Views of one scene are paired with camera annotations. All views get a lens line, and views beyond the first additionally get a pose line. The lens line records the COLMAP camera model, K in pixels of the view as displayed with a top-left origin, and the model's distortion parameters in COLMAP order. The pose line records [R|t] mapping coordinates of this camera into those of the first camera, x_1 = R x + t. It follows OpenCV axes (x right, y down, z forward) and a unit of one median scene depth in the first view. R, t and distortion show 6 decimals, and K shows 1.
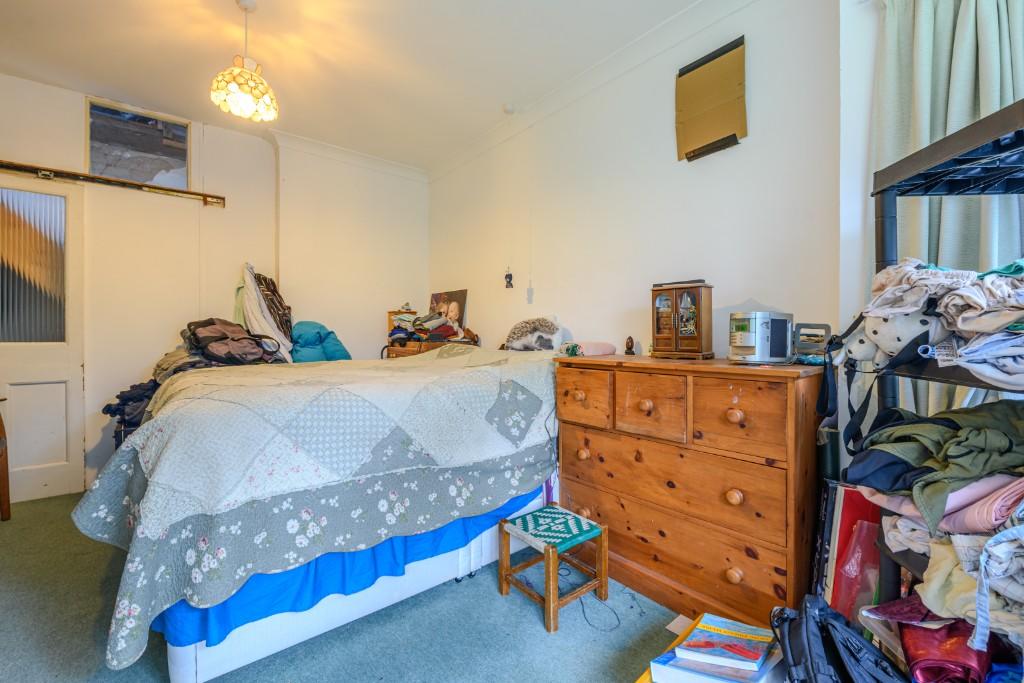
lens RADIAL K [[425.1, 0, 511.4], [0, 425.1, 337.7], [0, 0, 1]] dist [-0.000558, -0.000147]
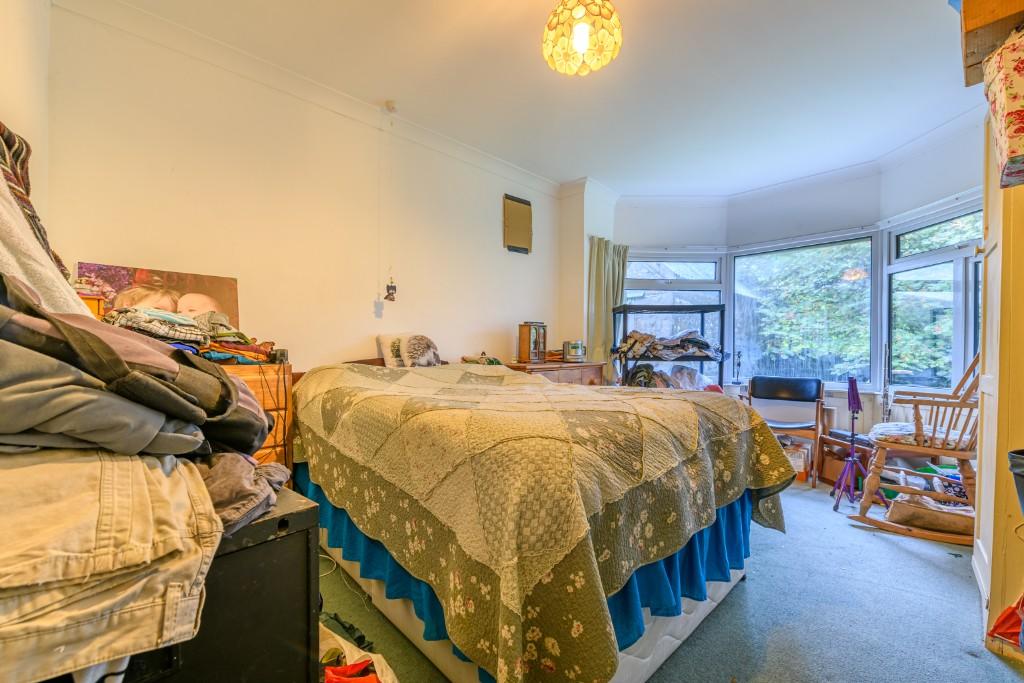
lens RADIAL K [[434.2, 0, 513.3], [0, 434.2, 355.3], [0, 0, 1]] dist [0.000990, -0.000311]
pose [[-0.066180, -0.006781, 0.997785, -1.053797], [0.004479, 0.999965, 0.007093, -0.003692], [-0.997798, 0.004938, -0.066147, 0.862371]]
